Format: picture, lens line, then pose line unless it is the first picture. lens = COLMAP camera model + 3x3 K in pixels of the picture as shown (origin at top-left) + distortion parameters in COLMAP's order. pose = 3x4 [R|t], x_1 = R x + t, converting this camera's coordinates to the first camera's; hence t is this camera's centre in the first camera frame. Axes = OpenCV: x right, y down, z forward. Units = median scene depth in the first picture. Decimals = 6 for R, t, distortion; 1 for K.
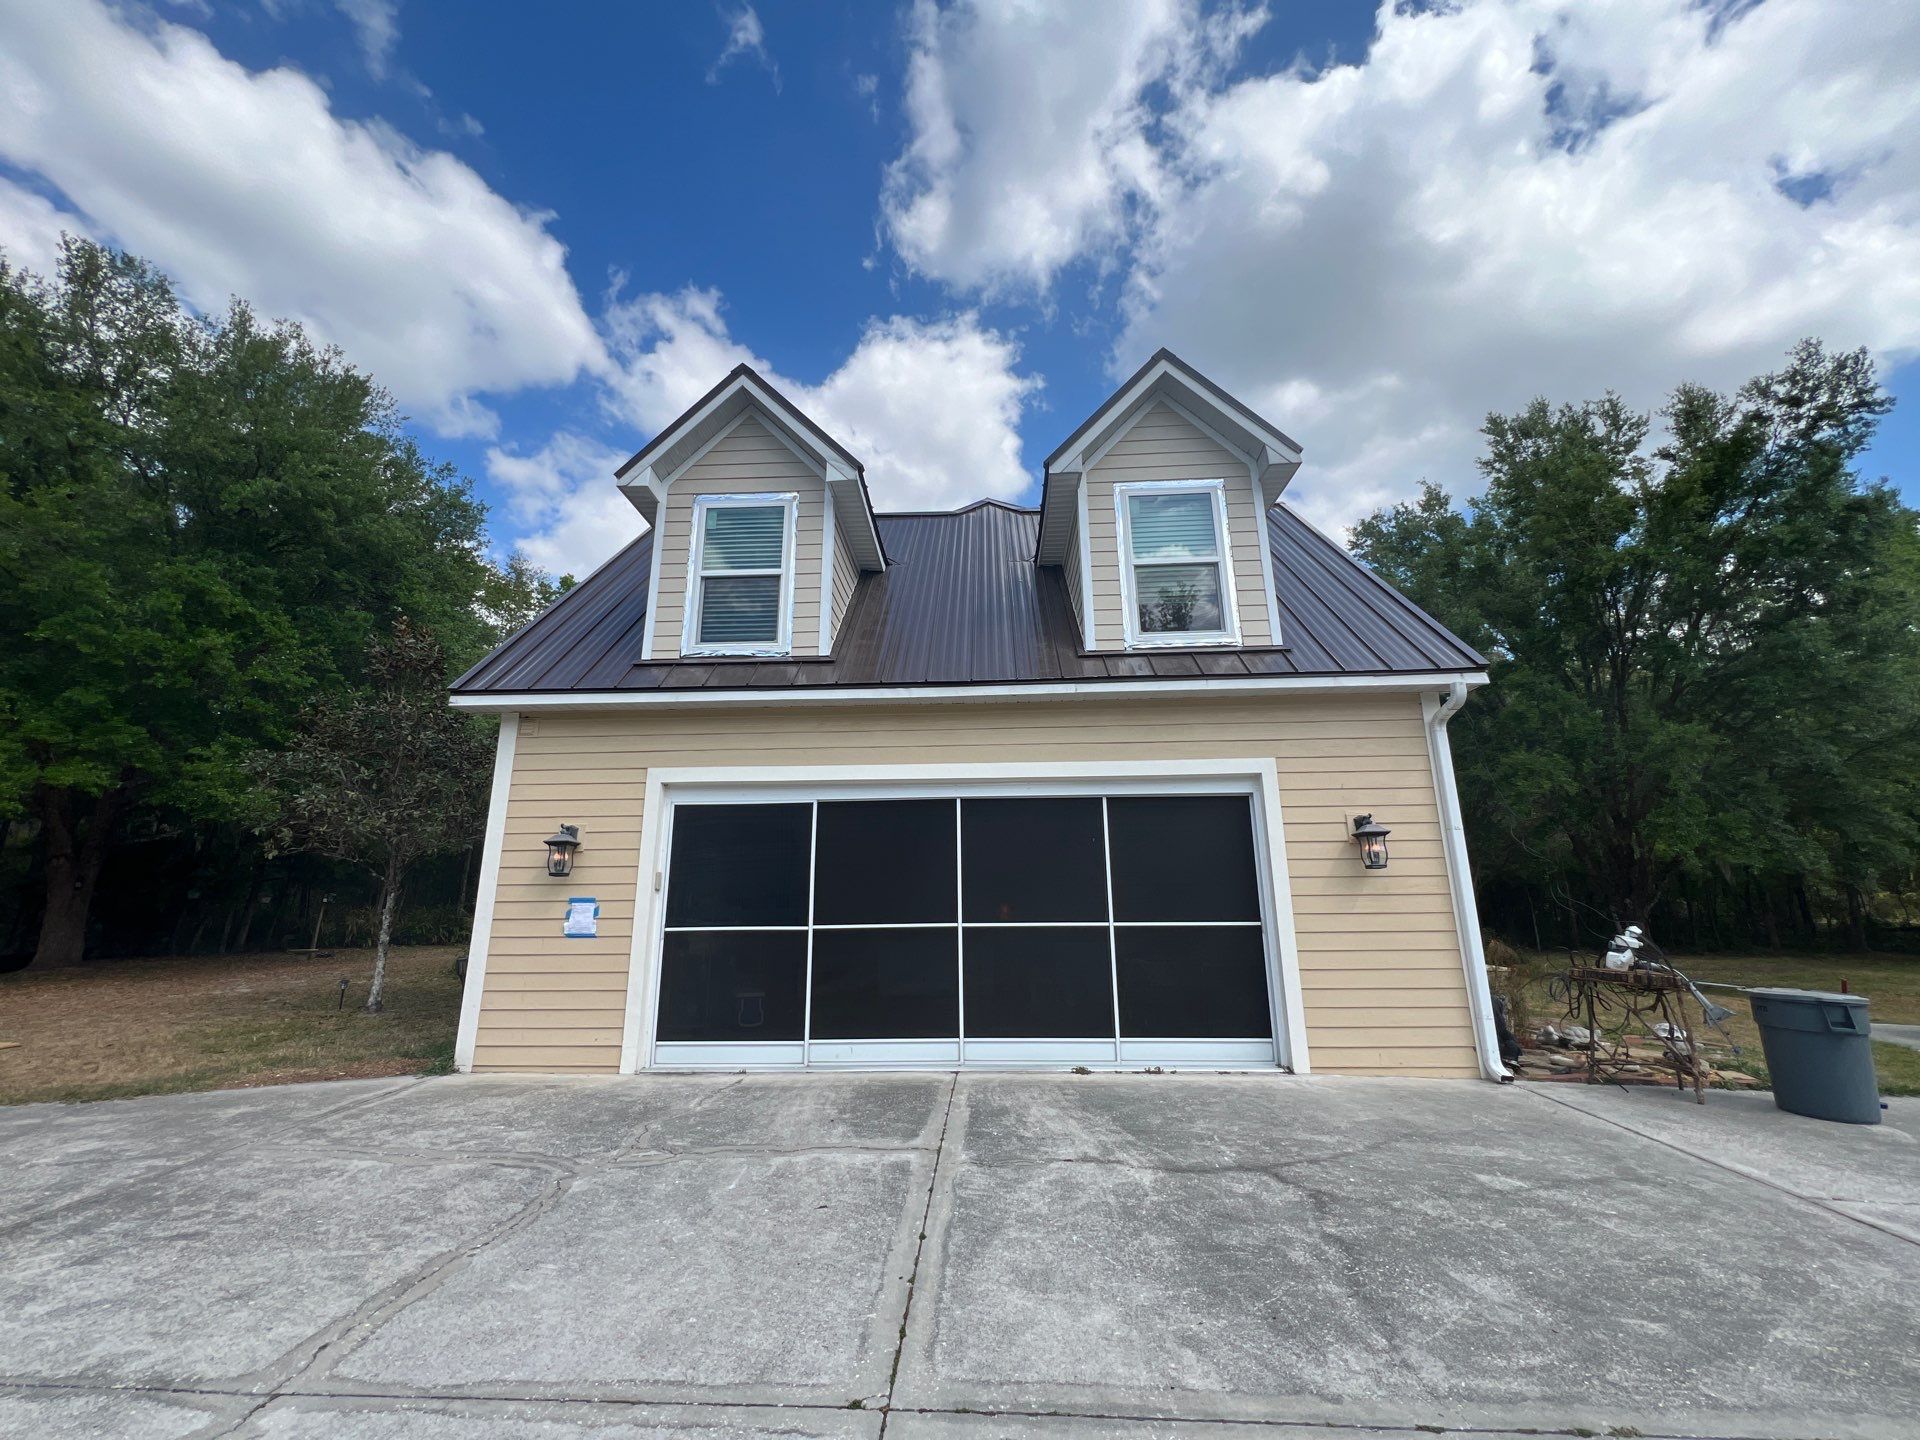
lens RADIAL K [[747.9, 0, 951.1], [0, 747.9, 725.1], [0, 0, 1]] dist [-0.037970, 0.016131]
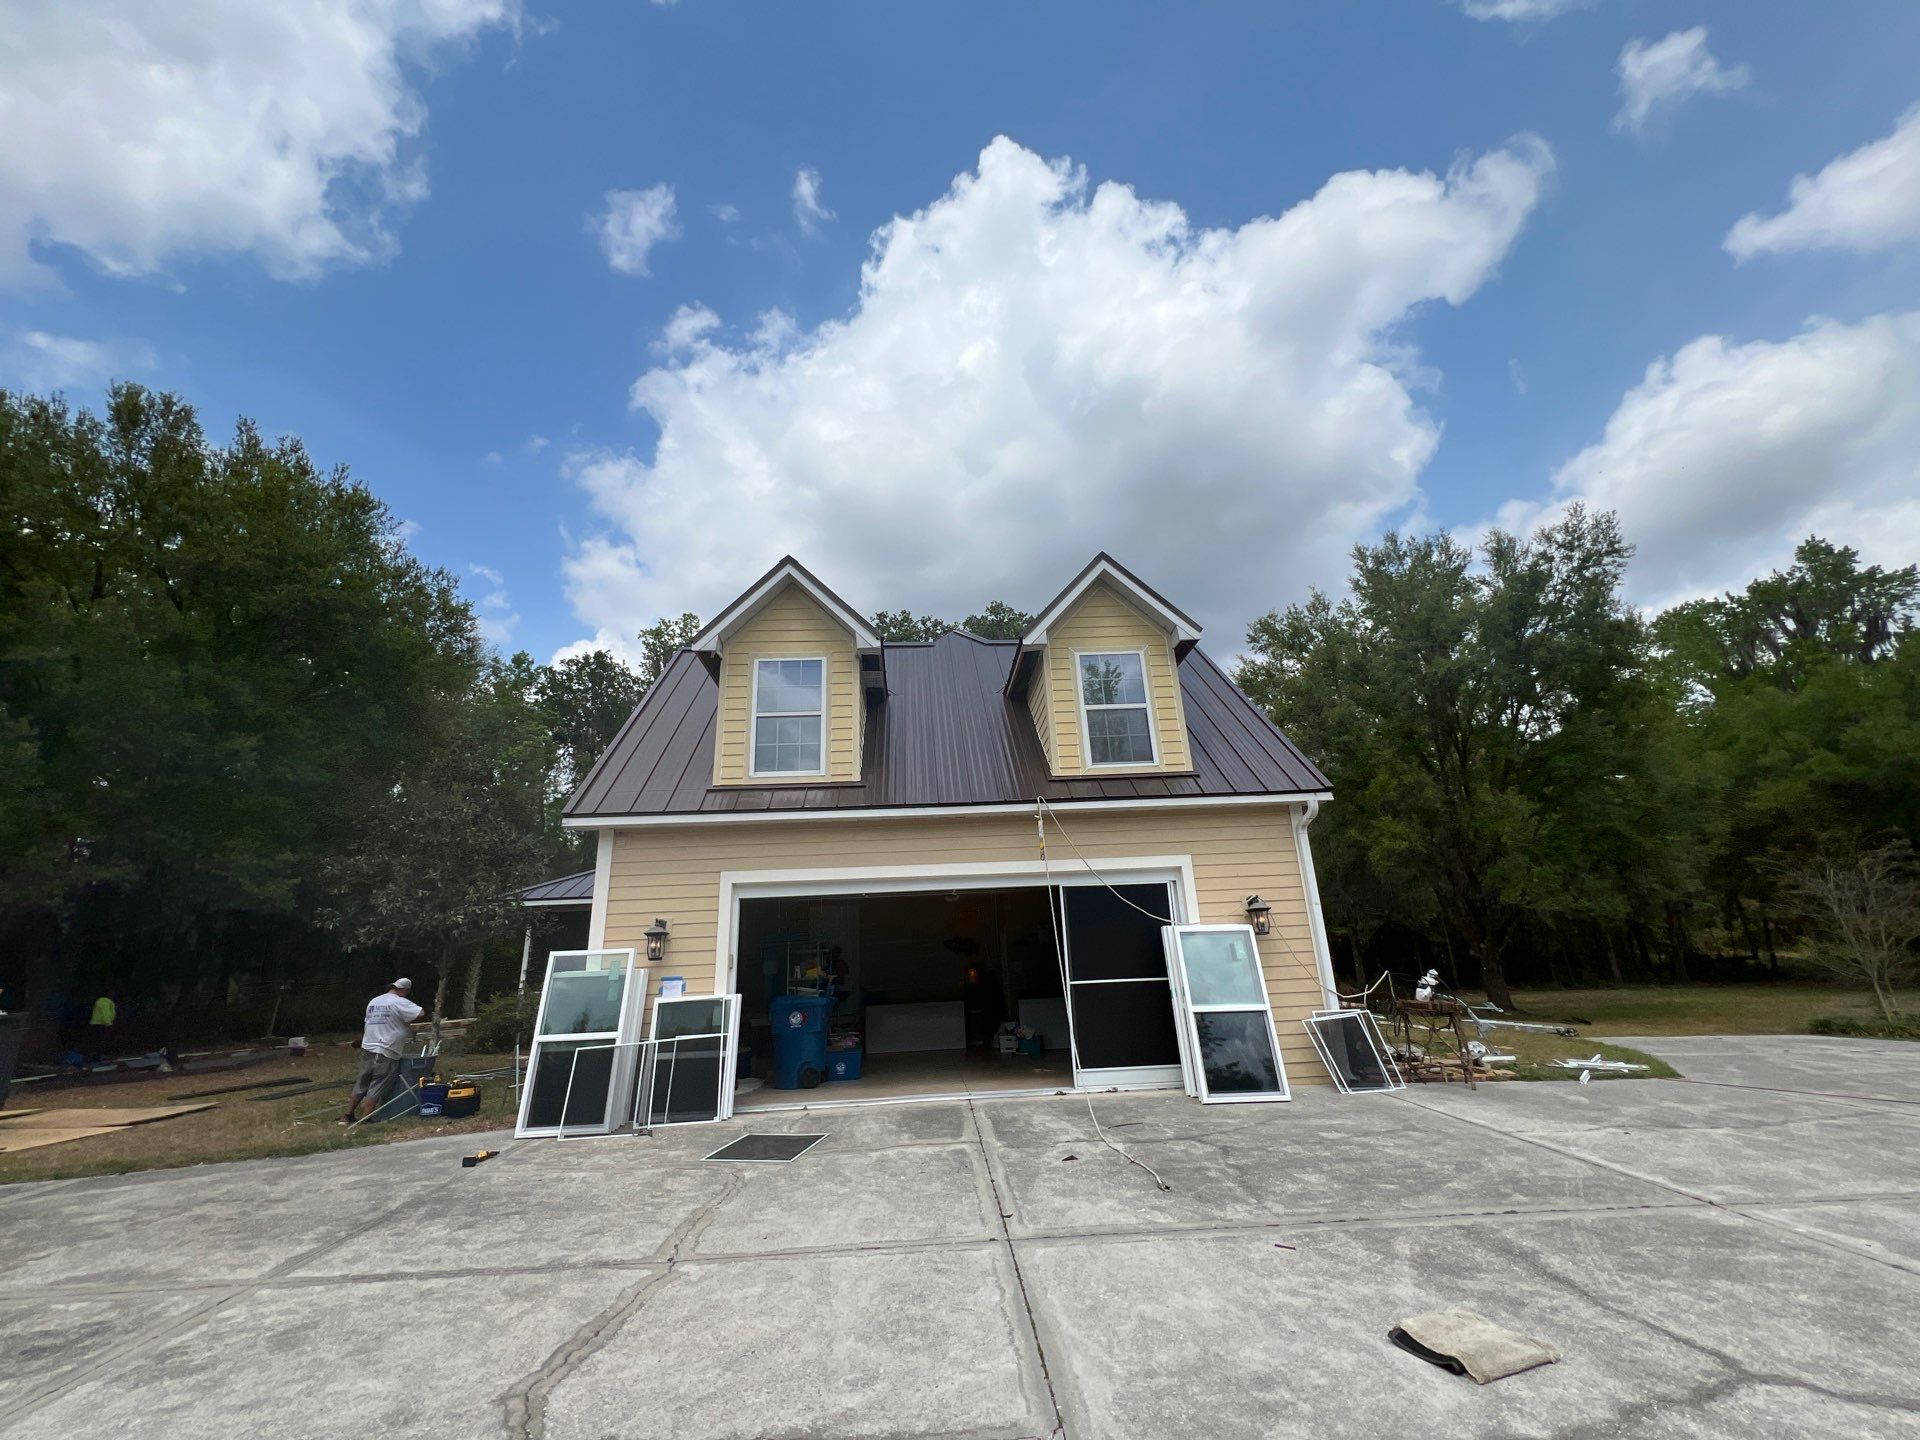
lens RADIAL K [[747.9, 0, 951.1], [0, 747.9, 725.1], [0, 0, 1]] dist [-0.037970, 0.016131]
pose [[0.994827, -0.002257, 0.101561, -0.146255], [0.010187, 0.996930, -0.077637, -0.093969], [-0.101074, 0.078270, 0.991795, -0.346389]]
